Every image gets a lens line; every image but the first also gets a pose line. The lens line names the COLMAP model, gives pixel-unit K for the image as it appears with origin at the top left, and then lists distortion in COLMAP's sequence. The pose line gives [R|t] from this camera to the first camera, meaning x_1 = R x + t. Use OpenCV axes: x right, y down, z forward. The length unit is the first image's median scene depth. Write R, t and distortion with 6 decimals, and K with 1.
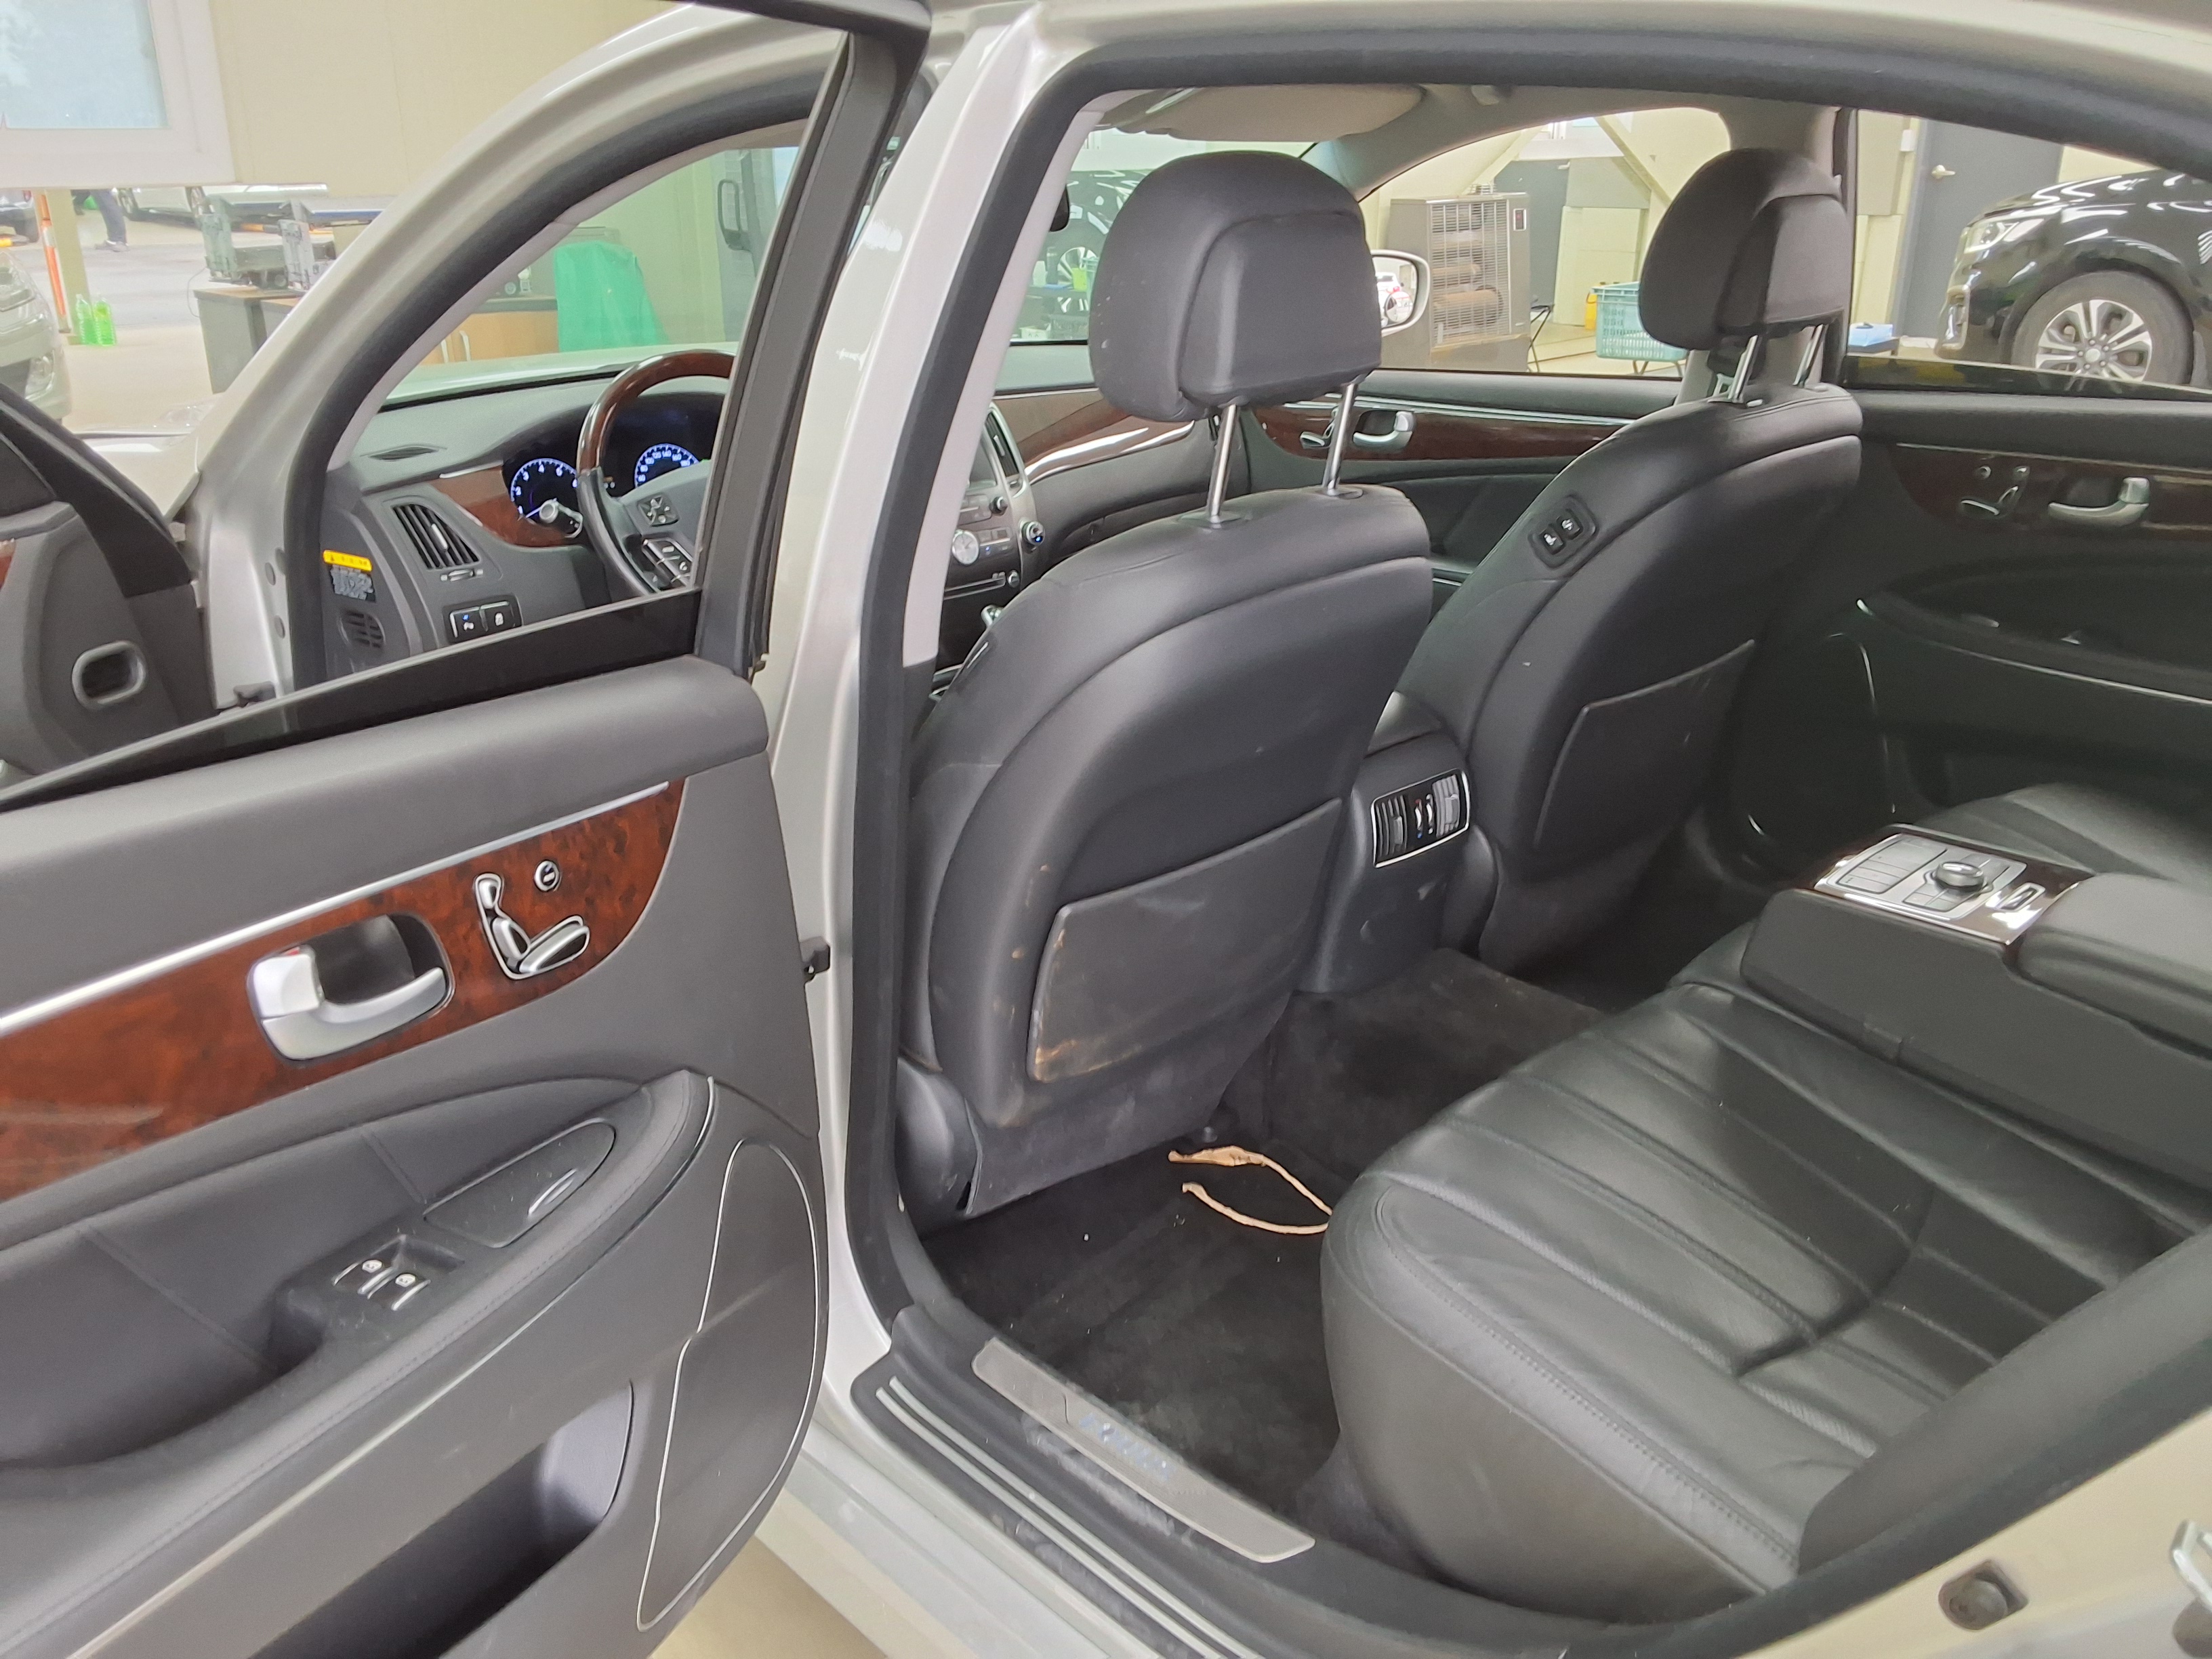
lens RADIAL K [[1836.0, 0, 1103.4], [0, 1836.0, 833.7], [0, 0, 1]] dist [0.112401, 0.012645]
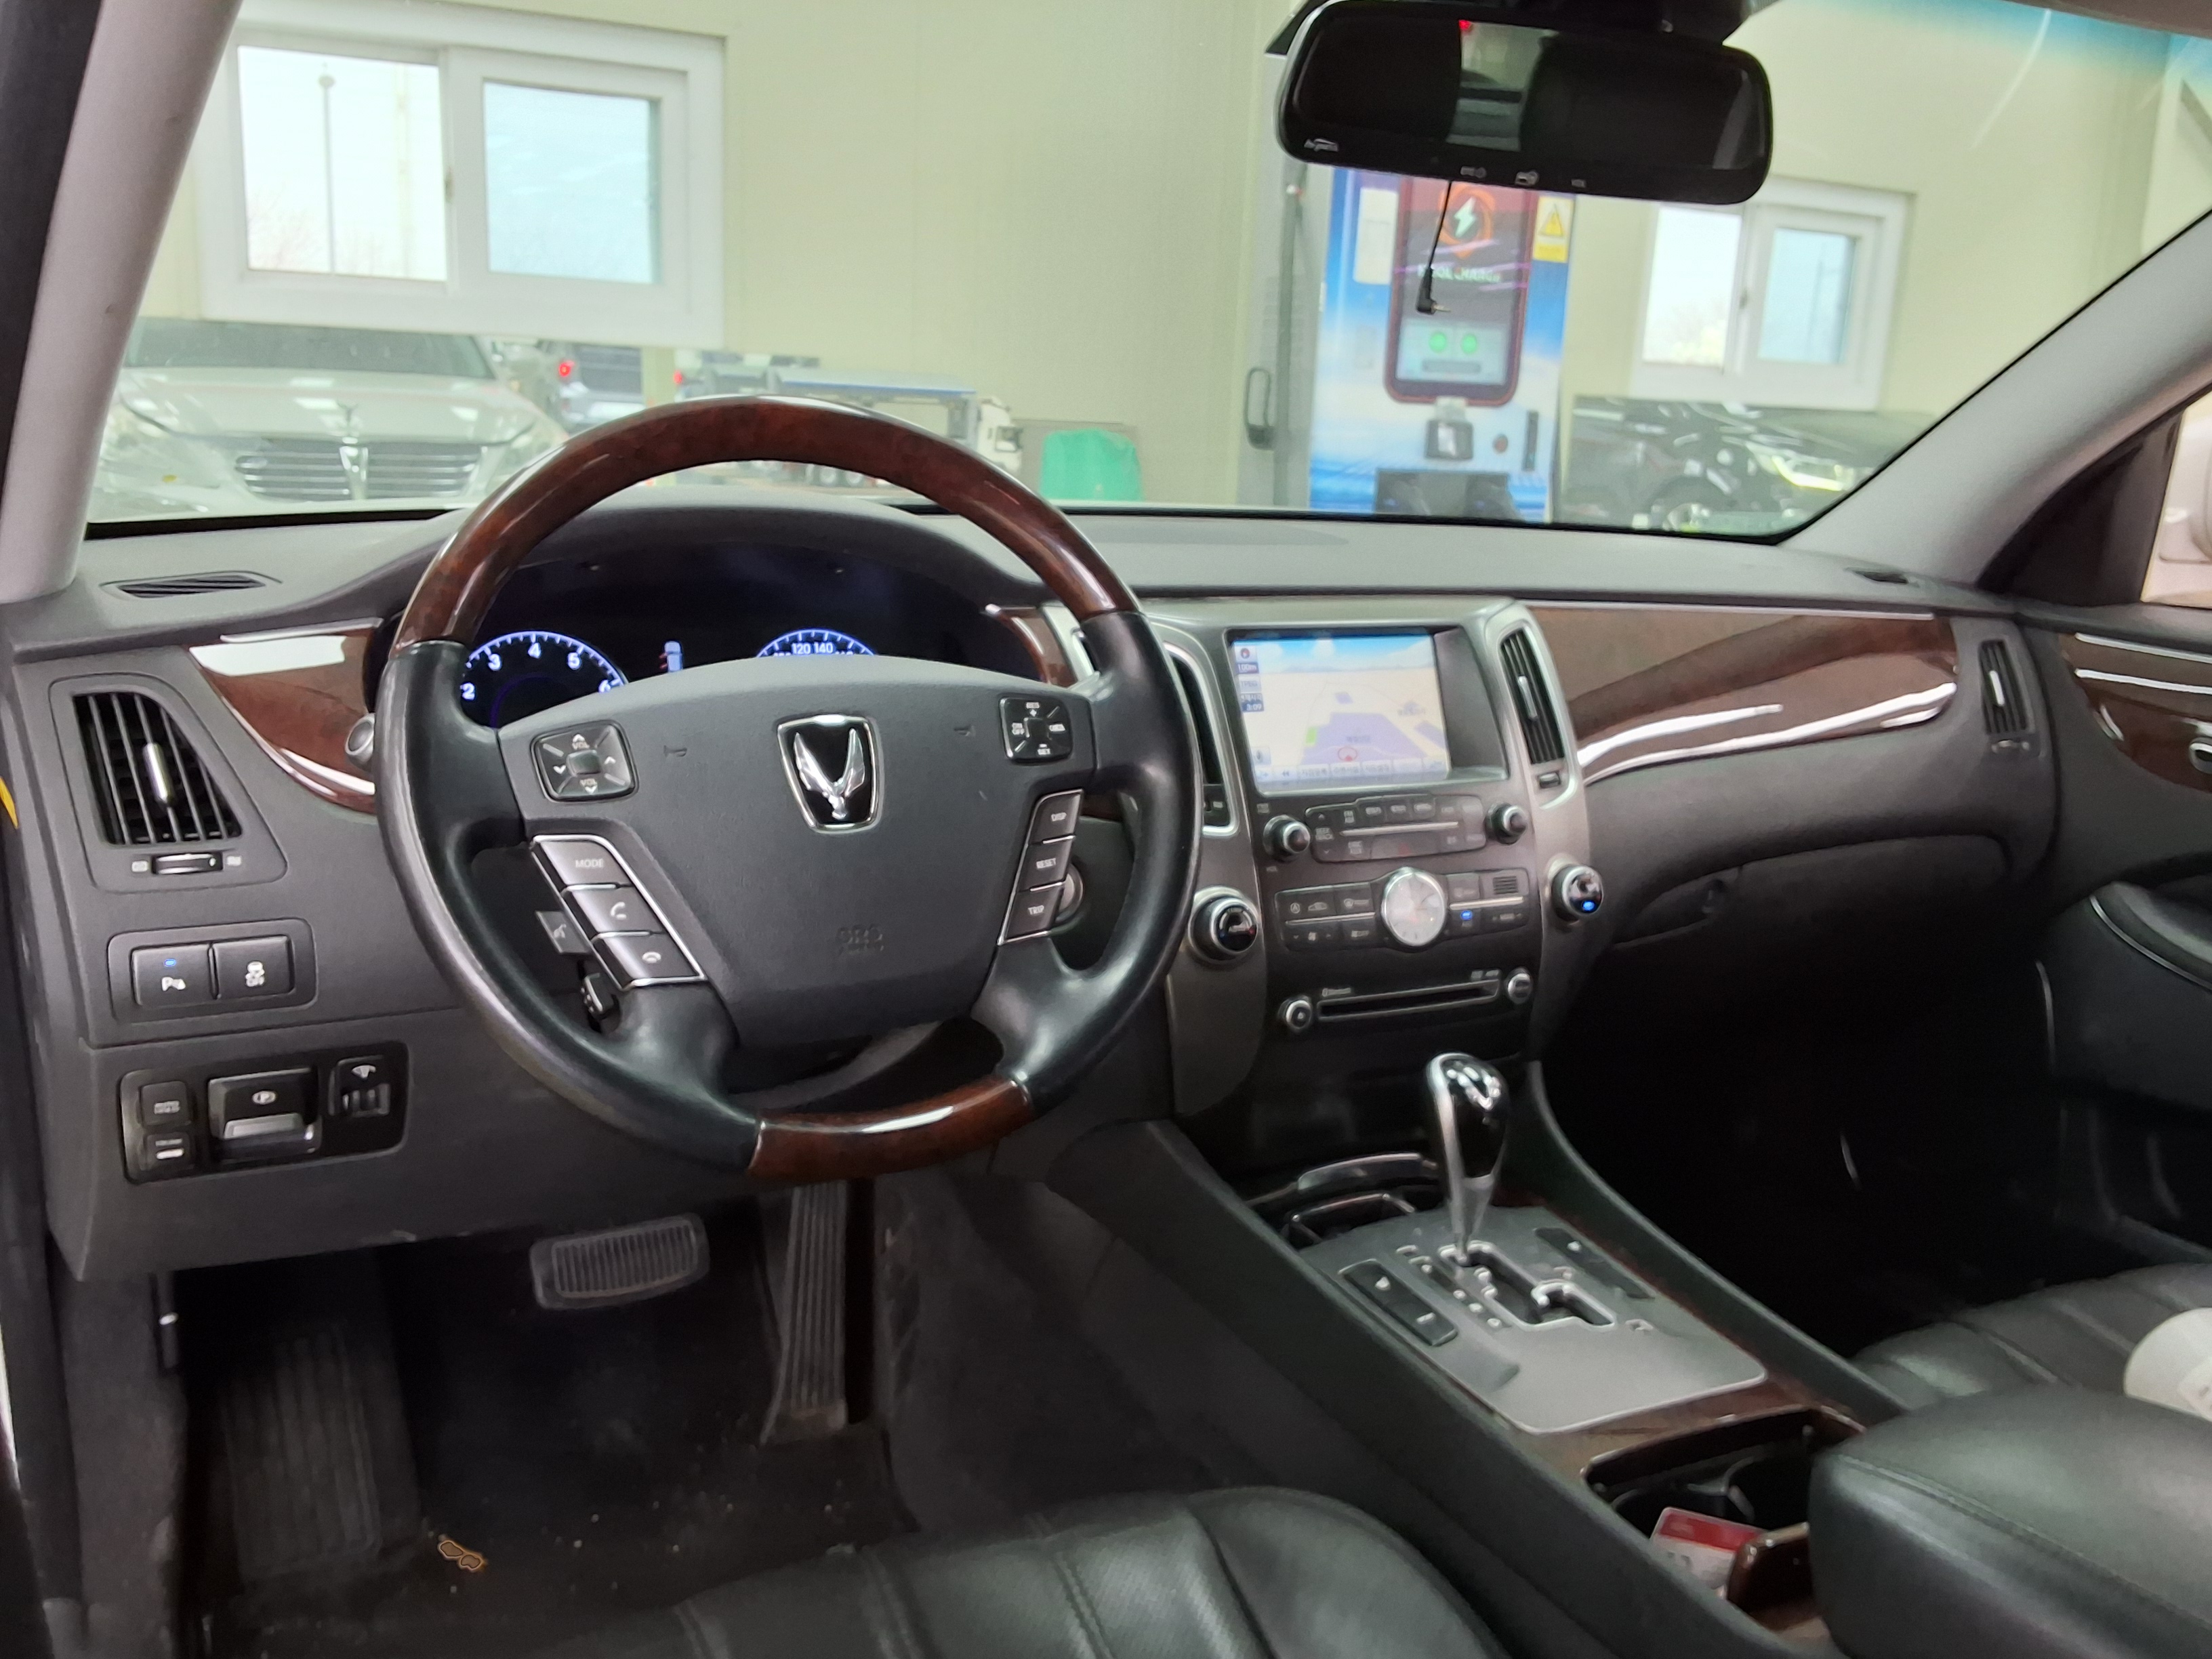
lens RADIAL K [[1836.0, 0, 1101.5], [0, 1836.0, 806.8], [0, 0, 1]] dist [0.112401, 0.012645]
pose [[0.949046, 0.116279, -0.292902, -0.018343], [-0.158647, 0.979359, -0.125244, -0.108175], [0.272293, 0.165331, 0.947904, 0.535347]]
